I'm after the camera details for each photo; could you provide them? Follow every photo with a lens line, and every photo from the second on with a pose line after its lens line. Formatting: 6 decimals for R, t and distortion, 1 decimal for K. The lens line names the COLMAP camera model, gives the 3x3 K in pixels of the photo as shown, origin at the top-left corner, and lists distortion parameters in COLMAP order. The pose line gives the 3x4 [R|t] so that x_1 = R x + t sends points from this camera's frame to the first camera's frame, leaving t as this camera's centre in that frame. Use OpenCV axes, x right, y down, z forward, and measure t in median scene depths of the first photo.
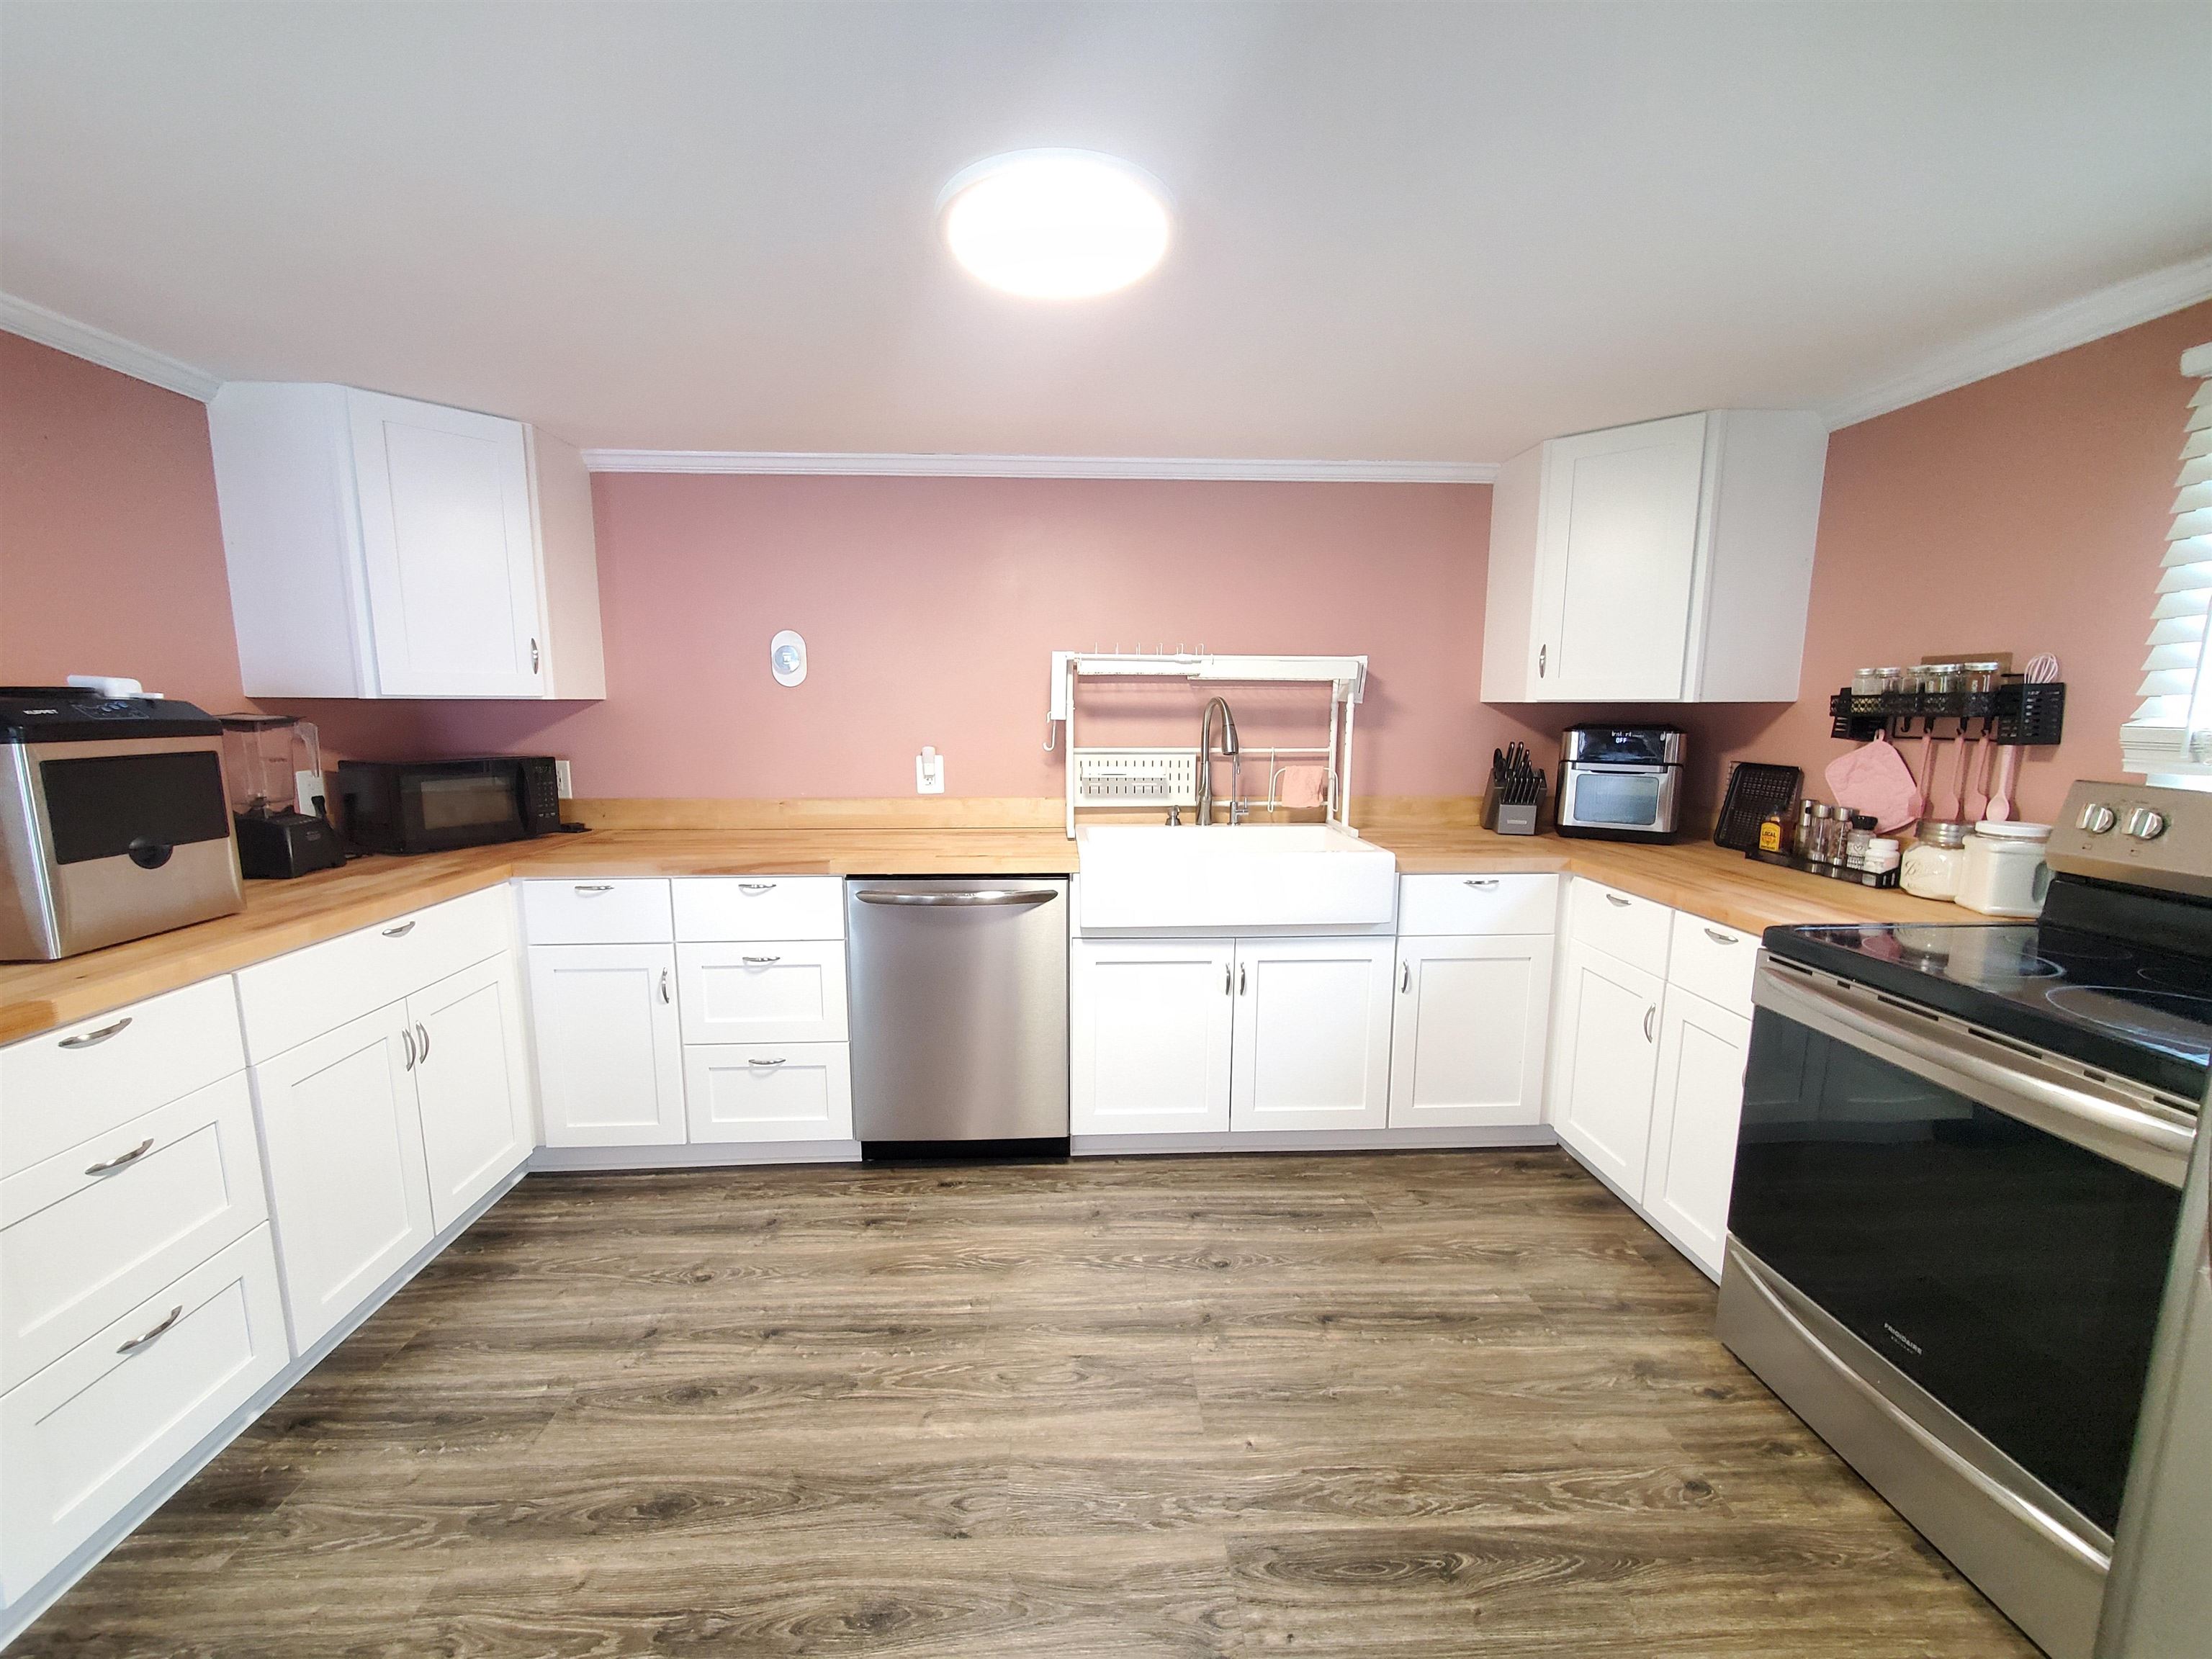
lens RADIAL K [[880.5, 0, 1101.3], [0, 880.5, 835.8], [0, 0, 1]] dist [0.000051, -0.000125]
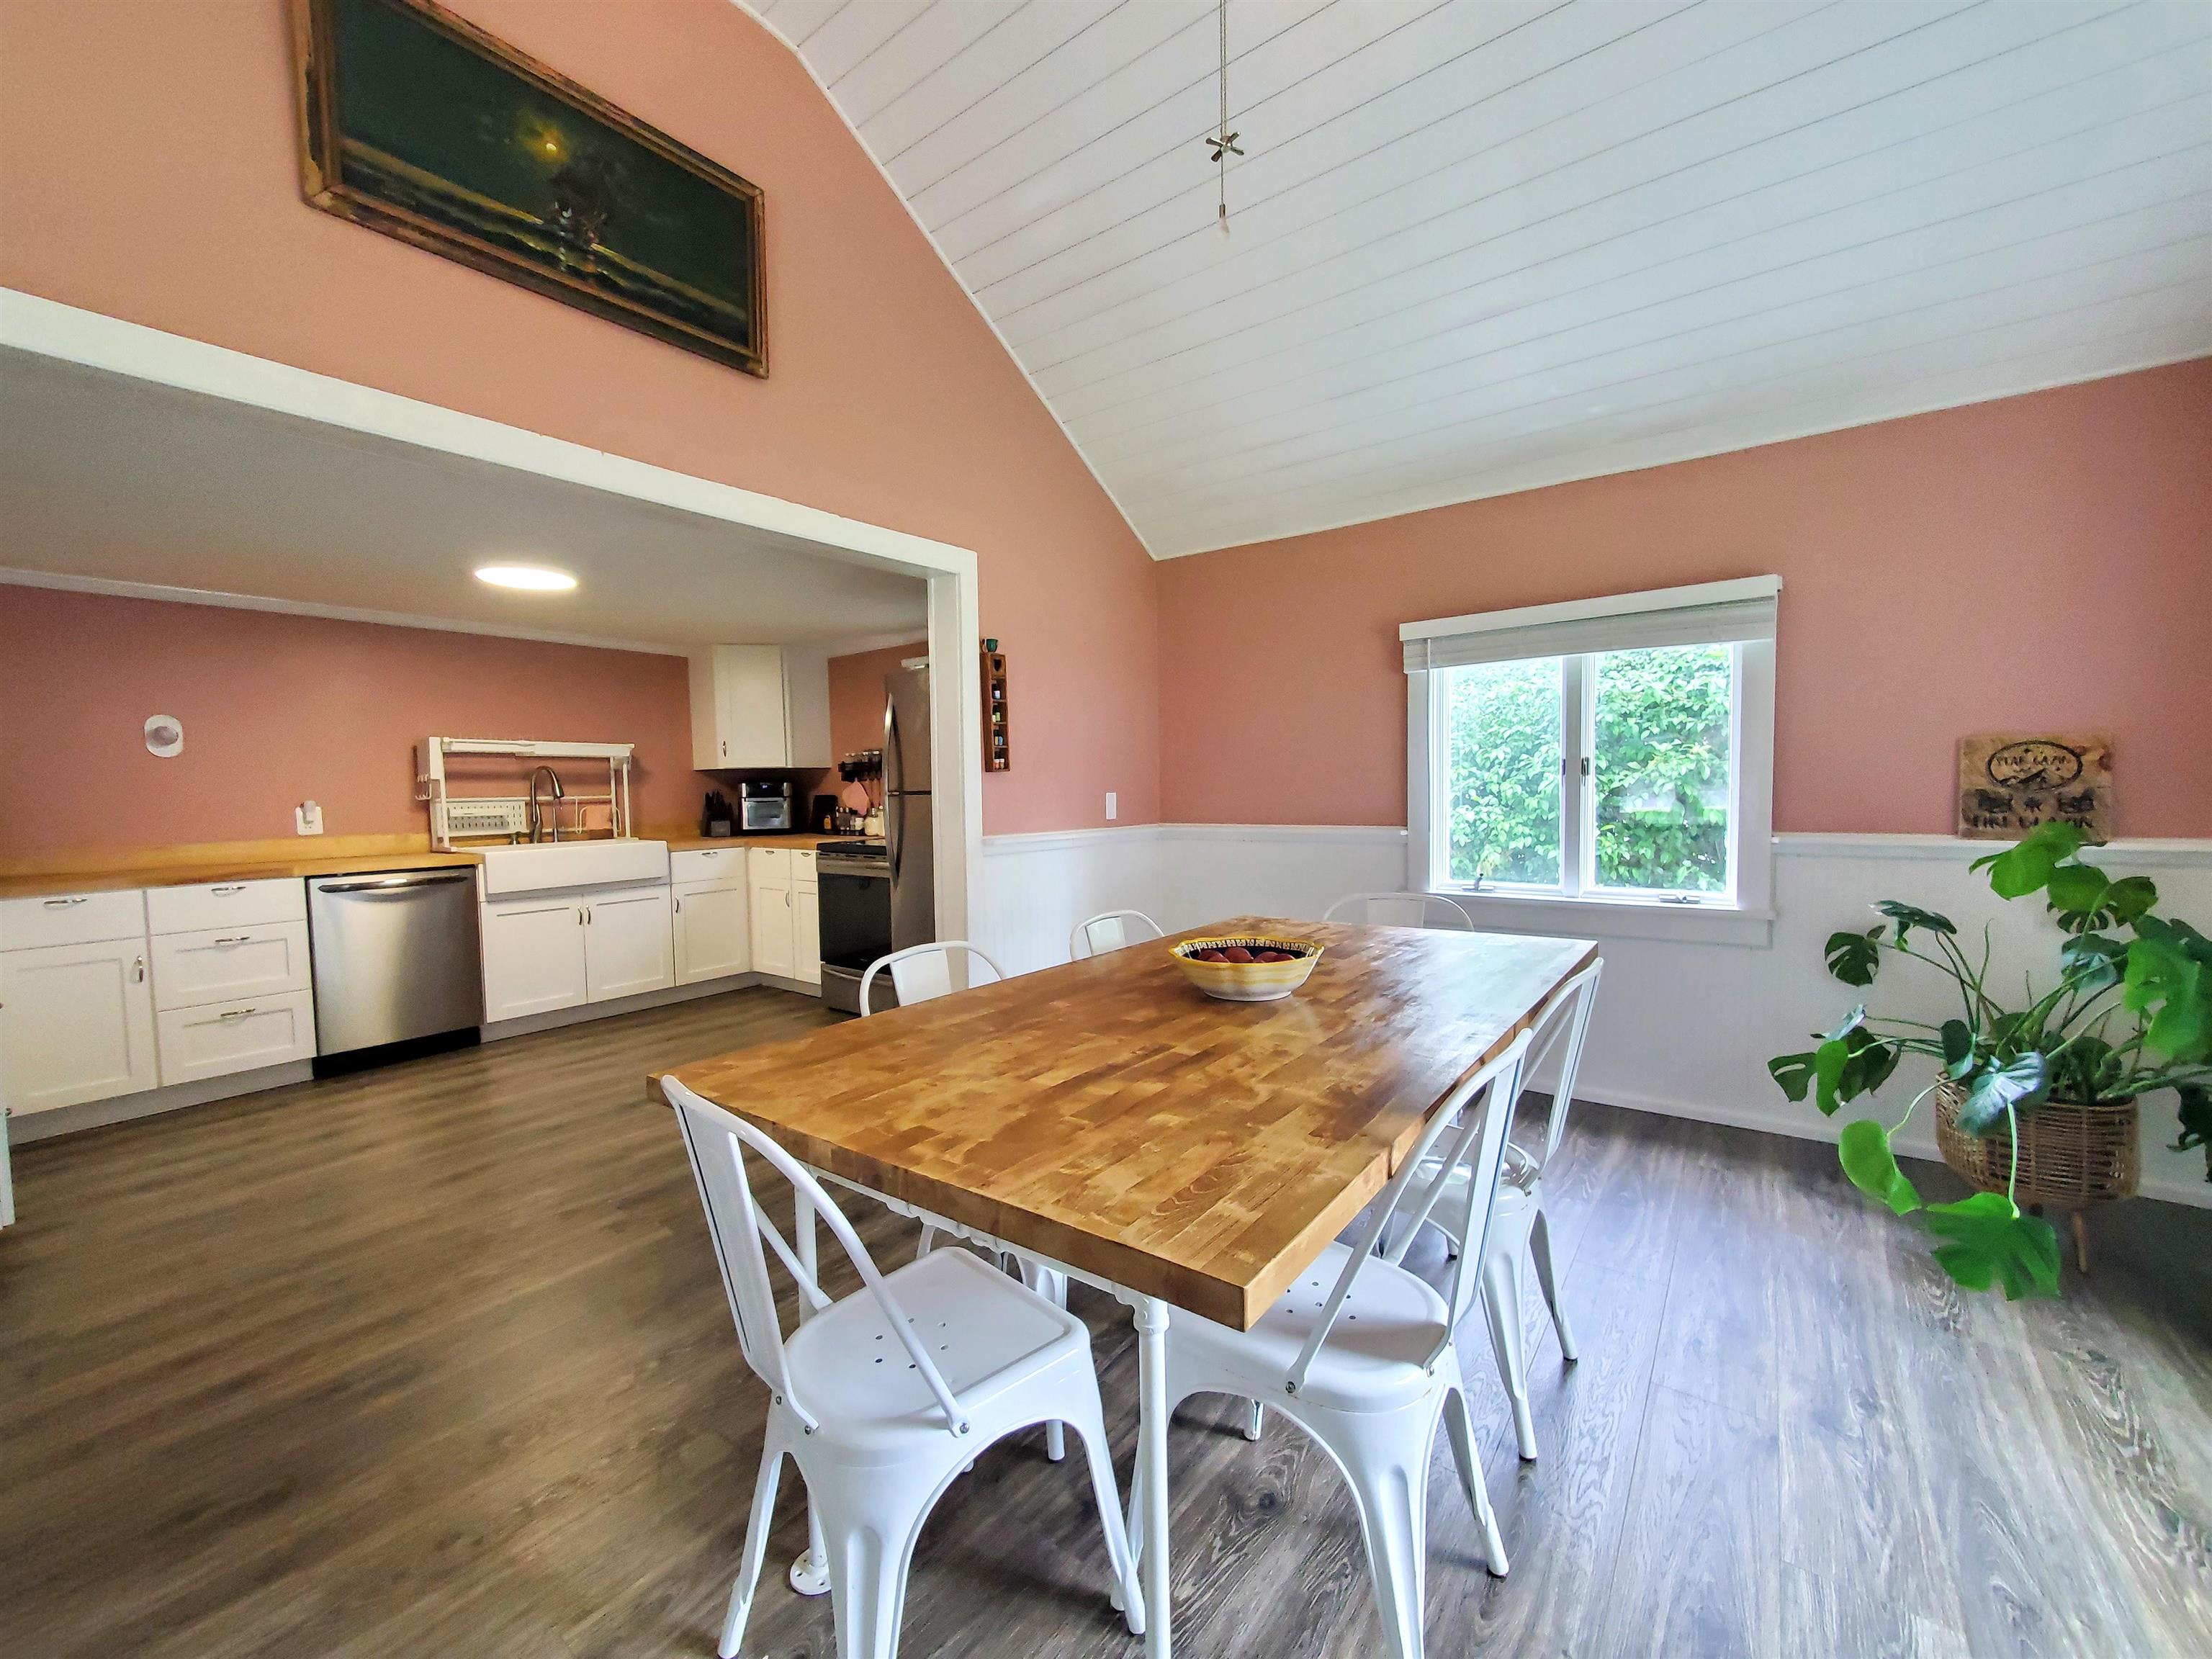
lens RADIAL K [[880.5, 0, 1101.3], [0, 880.5, 835.8], [0, 0, 1]] dist [0.000051, -0.000125]
pose [[0.636502, -0.056161, 0.769228, -0.557279], [0.133575, 0.990301, -0.038225, 0.207969], [-0.759621, 0.127080, 0.637830, -0.998863]]
